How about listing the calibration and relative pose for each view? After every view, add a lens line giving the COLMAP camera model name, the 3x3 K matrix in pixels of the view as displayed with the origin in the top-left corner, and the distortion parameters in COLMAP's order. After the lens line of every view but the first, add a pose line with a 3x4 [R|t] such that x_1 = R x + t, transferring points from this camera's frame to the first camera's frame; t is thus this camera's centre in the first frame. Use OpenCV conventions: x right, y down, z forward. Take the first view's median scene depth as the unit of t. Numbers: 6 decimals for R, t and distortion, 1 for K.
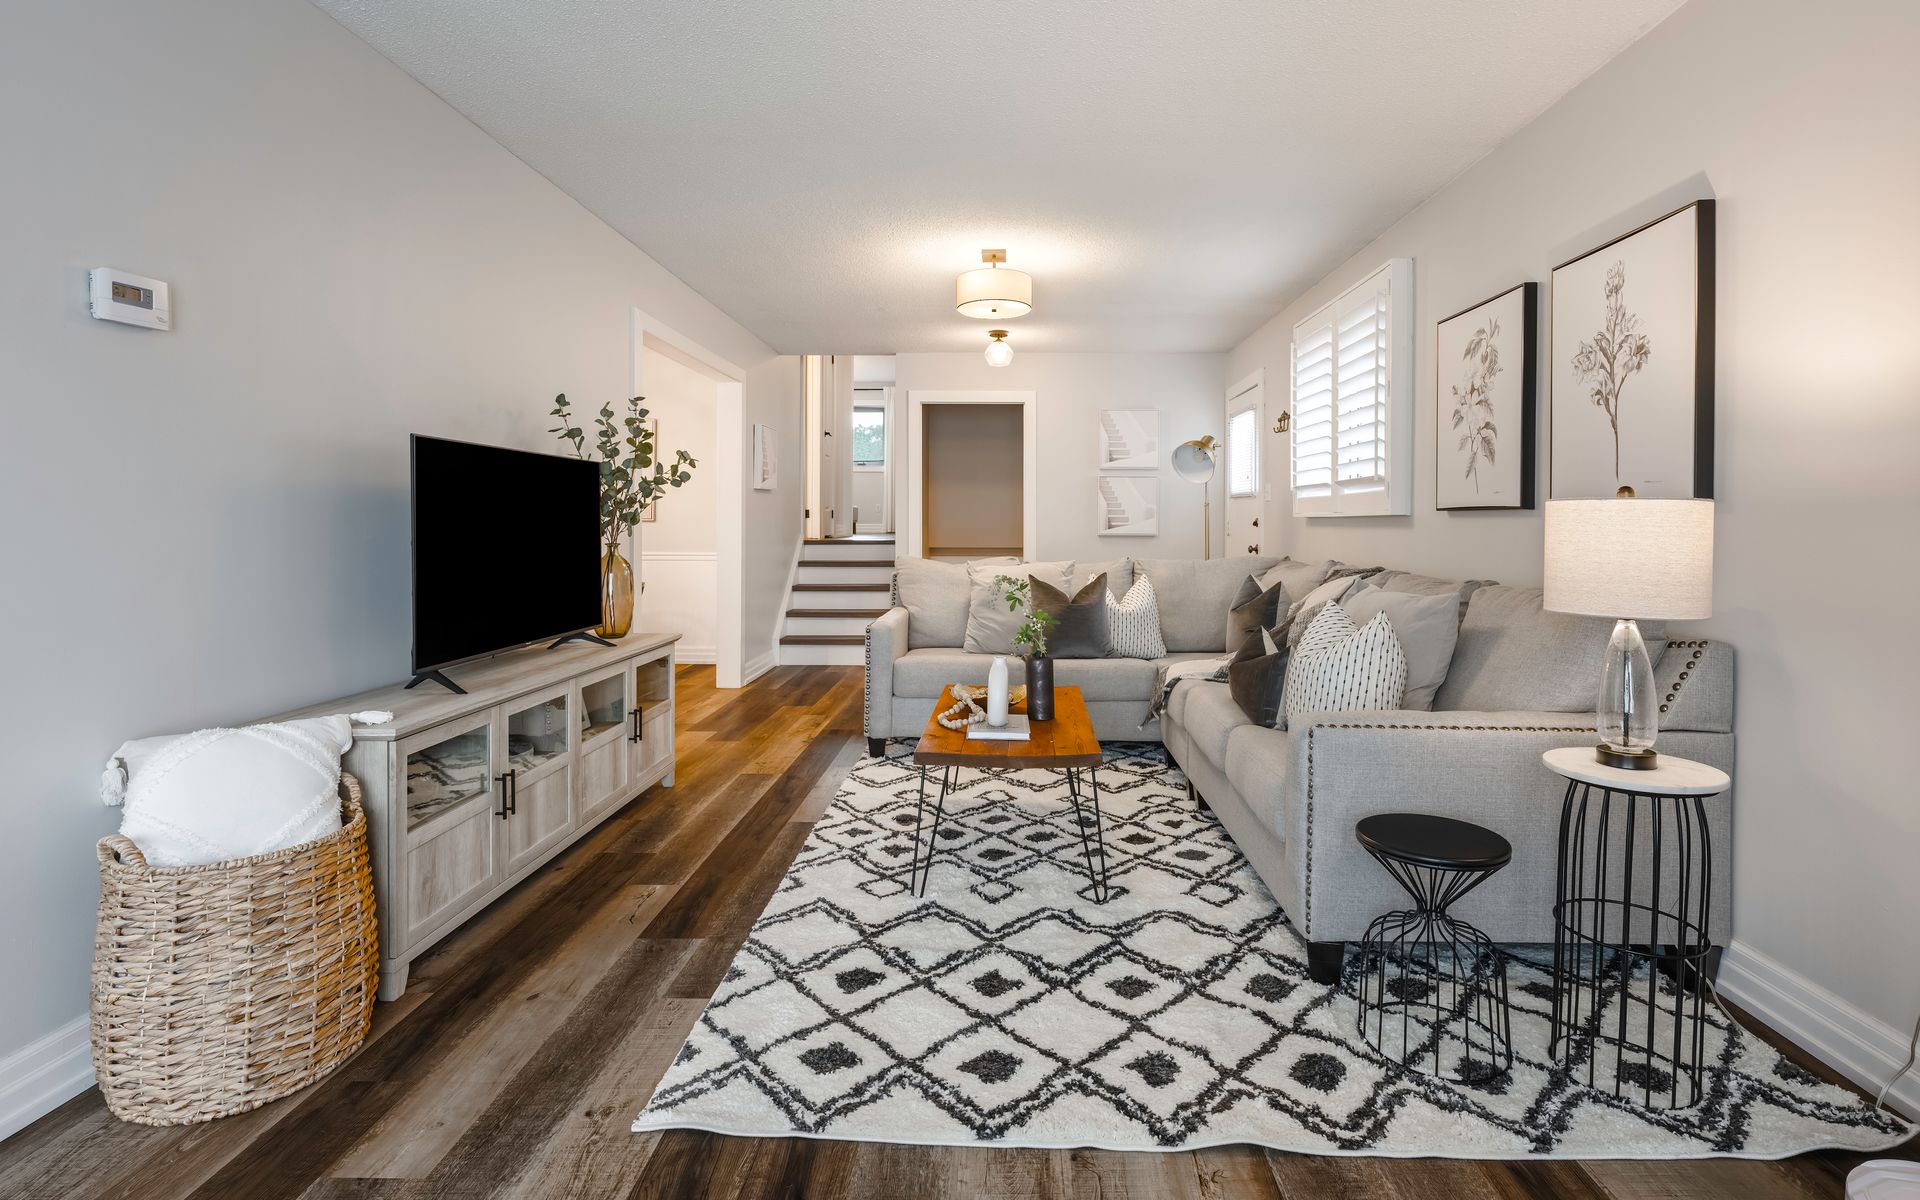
lens RADIAL K [[887.5, 0, 986.2], [0, 887.5, 524.6], [0, 0, 1]] dist [-0.002174, 0.000093]
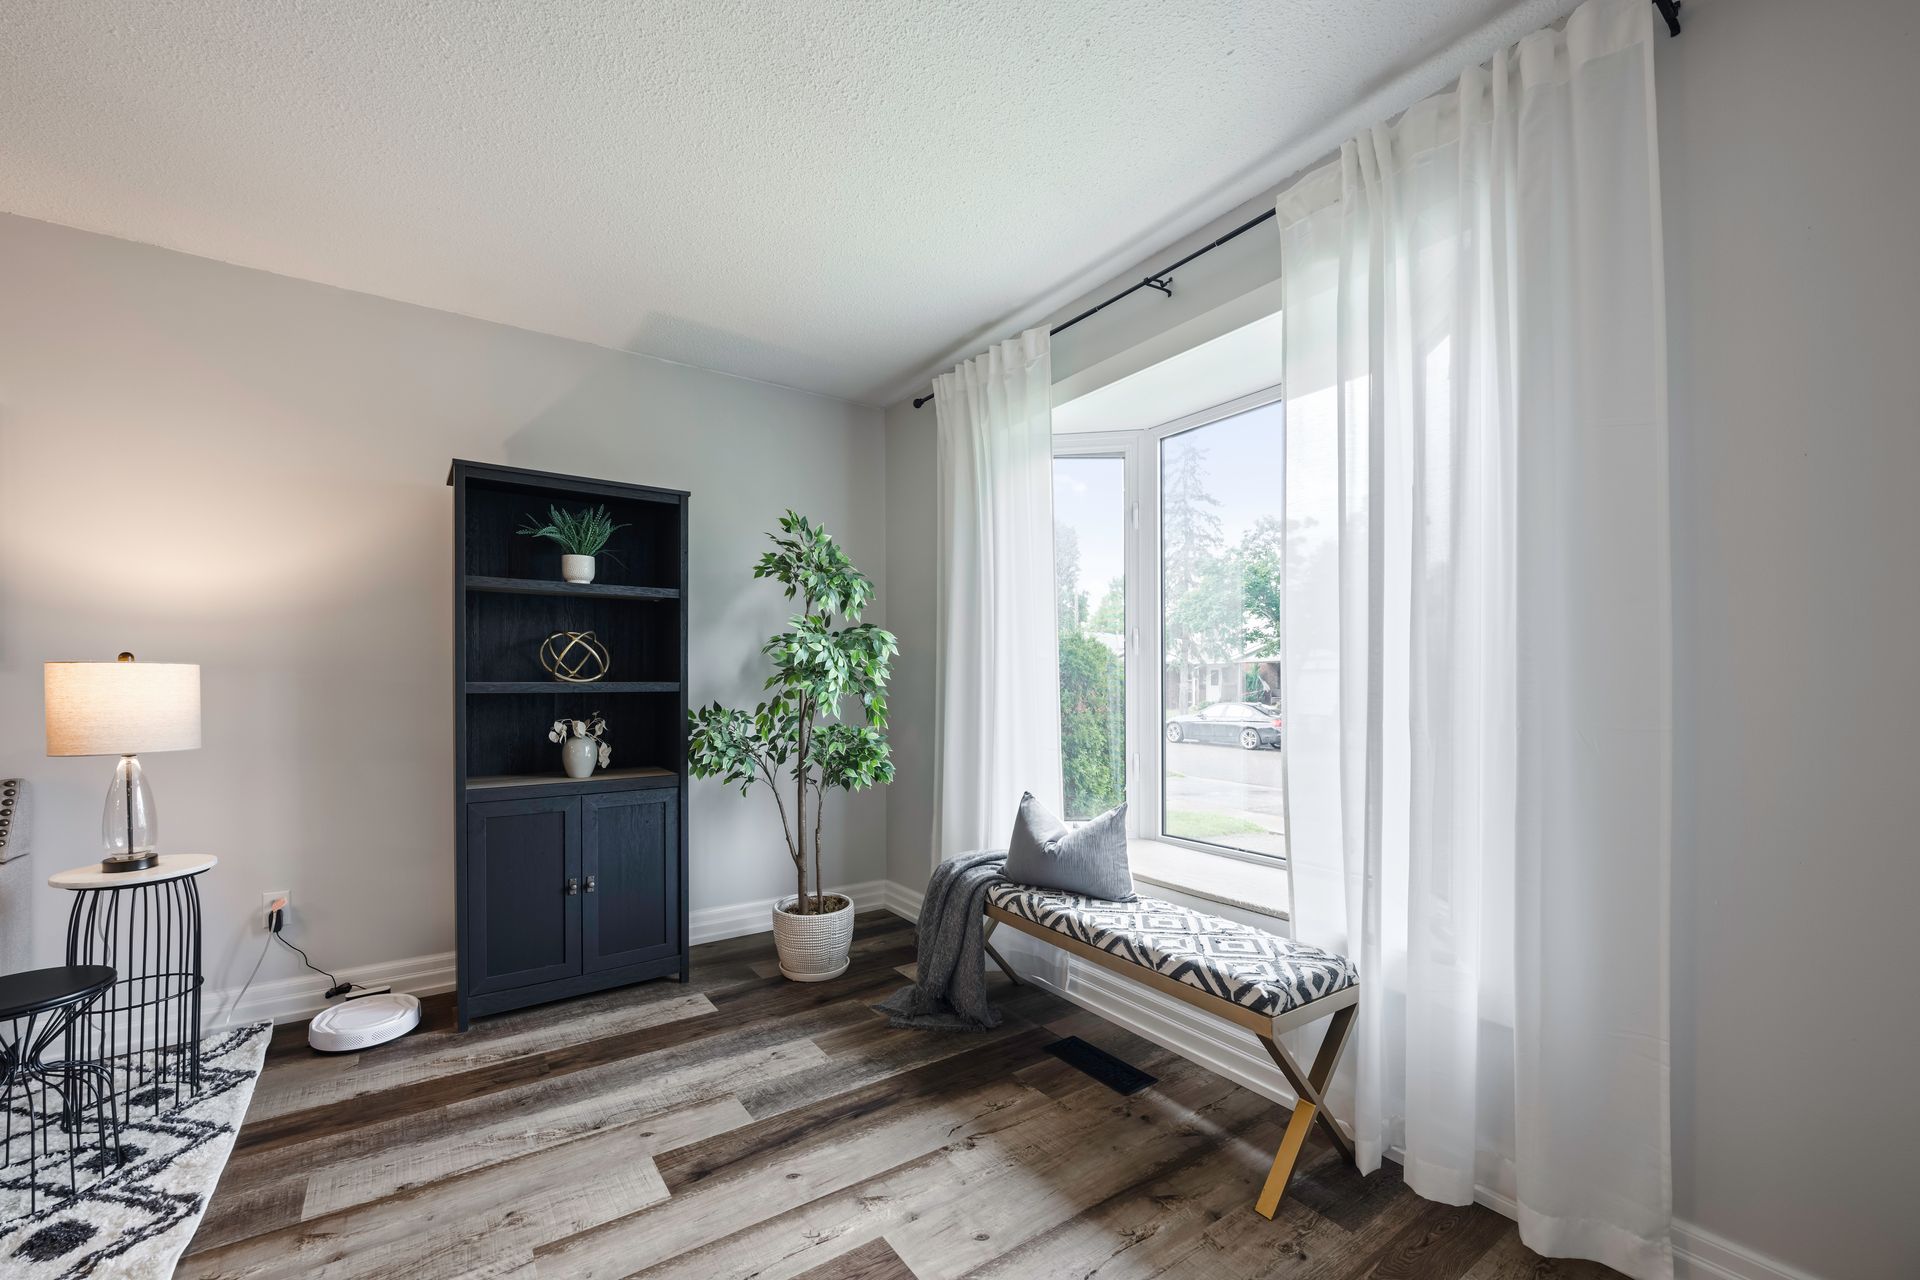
lens RADIAL K [[780.5, 0, 955.9], [0, 780.5, 683.8], [0, 0, 1]] dist [-0.010848, 0.001315]
pose [[-0.587363, -0.002225, 0.809321, -0.638923], [0.002550, 0.999986, 0.004599, -0.000241], [-0.809320, 0.004765, -0.587349, 0.492216]]
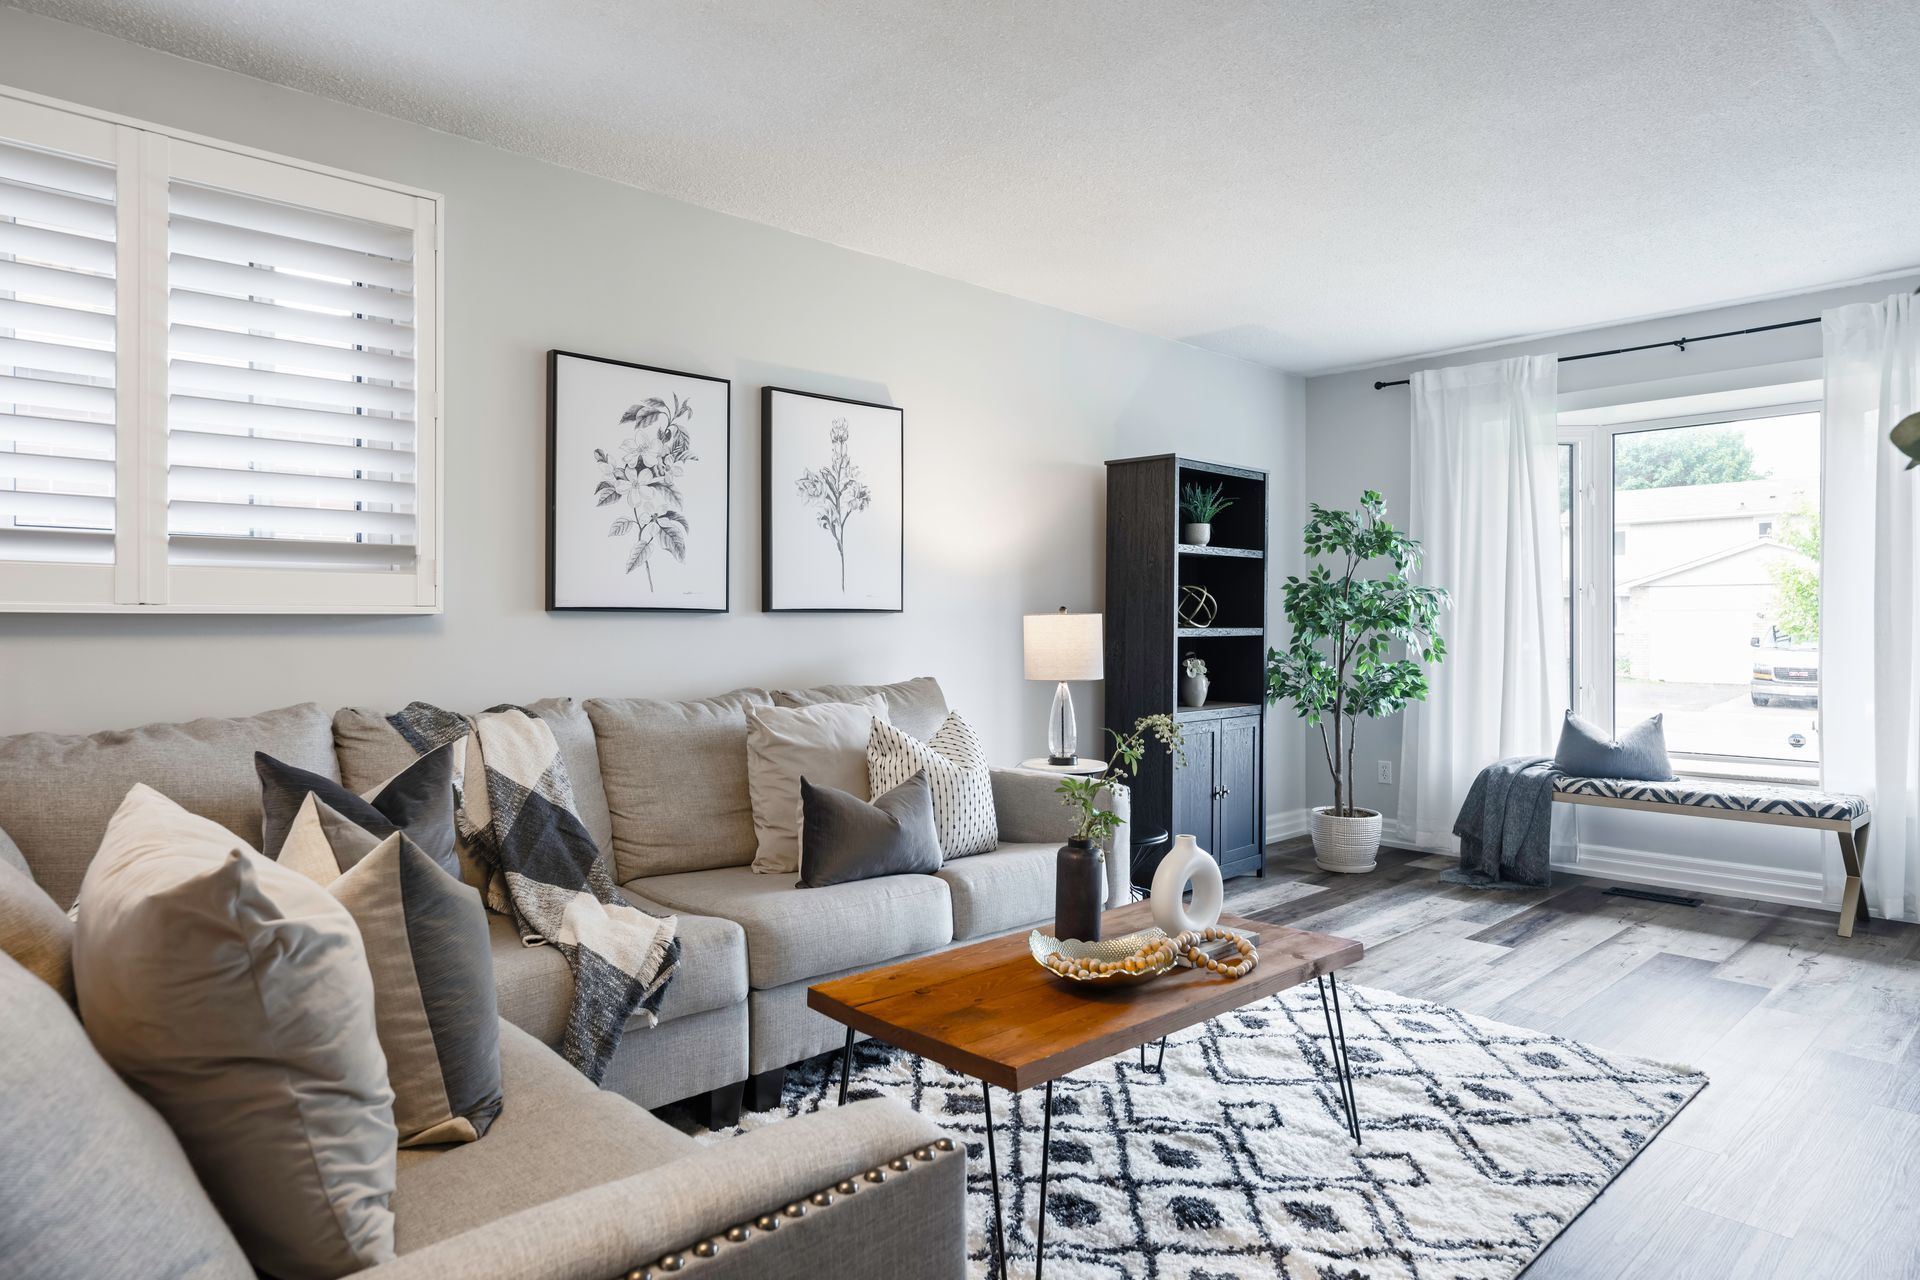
lens RADIAL K [[1159.2, 0, 943.2], [0, 1159.2, 633.2], [0, 0, 1]] dist [-0.000131, -0.003539]
pose [[-0.704987, -0.009835, 0.709152, -0.538574], [-0.001763, 0.999925, 0.012115, -0.012711], [-0.709218, 0.007291, -0.704952, 2.012079]]
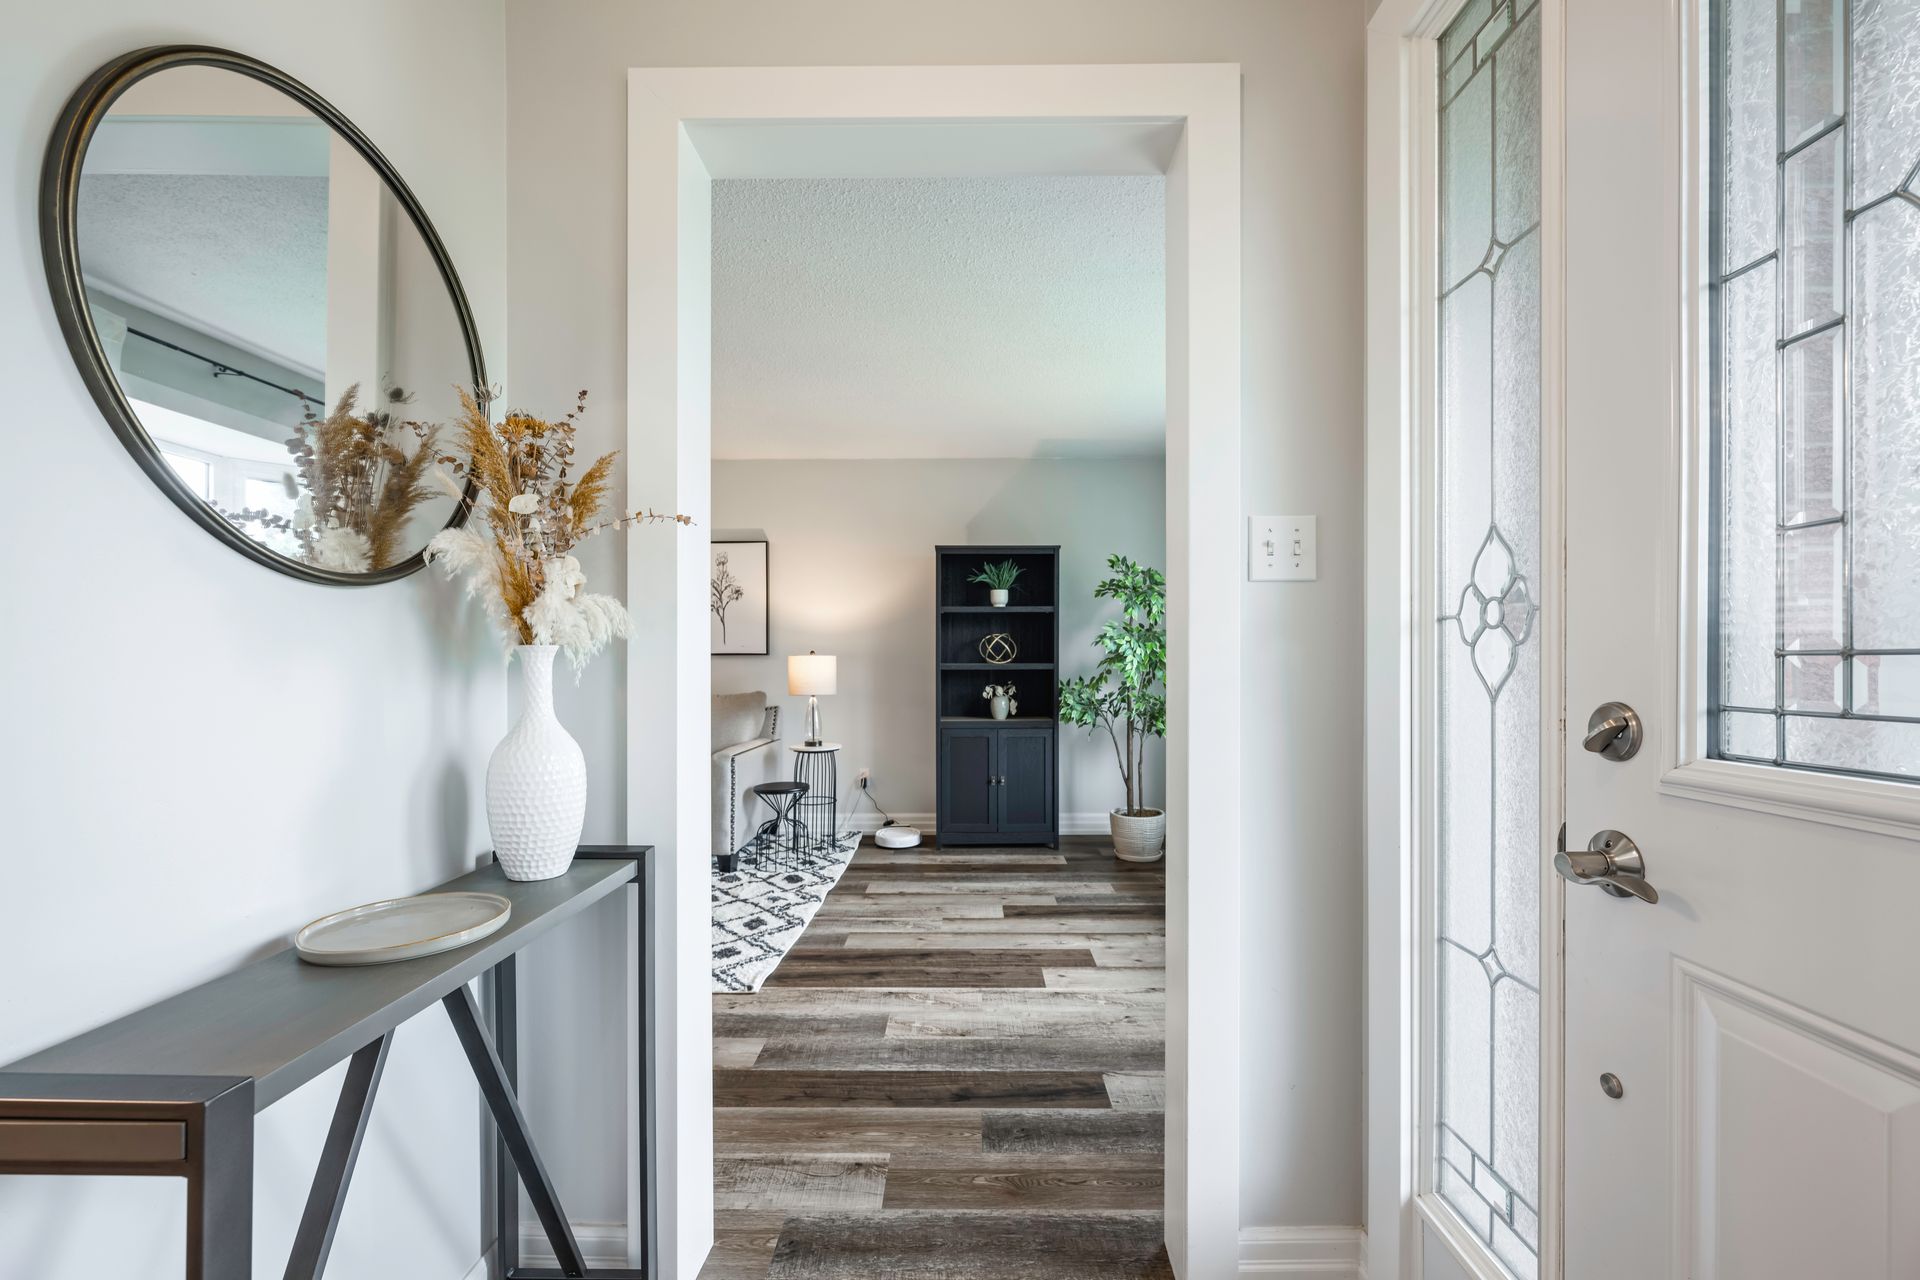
lens RADIAL K [[780.5, 0, 969.2], [0, 780.5, 662.3], [0, 0, 1]] dist [-0.010848, 0.001315]
pose [[-0.017166, 0.000304, 0.999853, -1.327533], [0.002382, 0.999997, -0.000263, -0.001902], [-0.999850, 0.002377, -0.017167, 0.380902]]
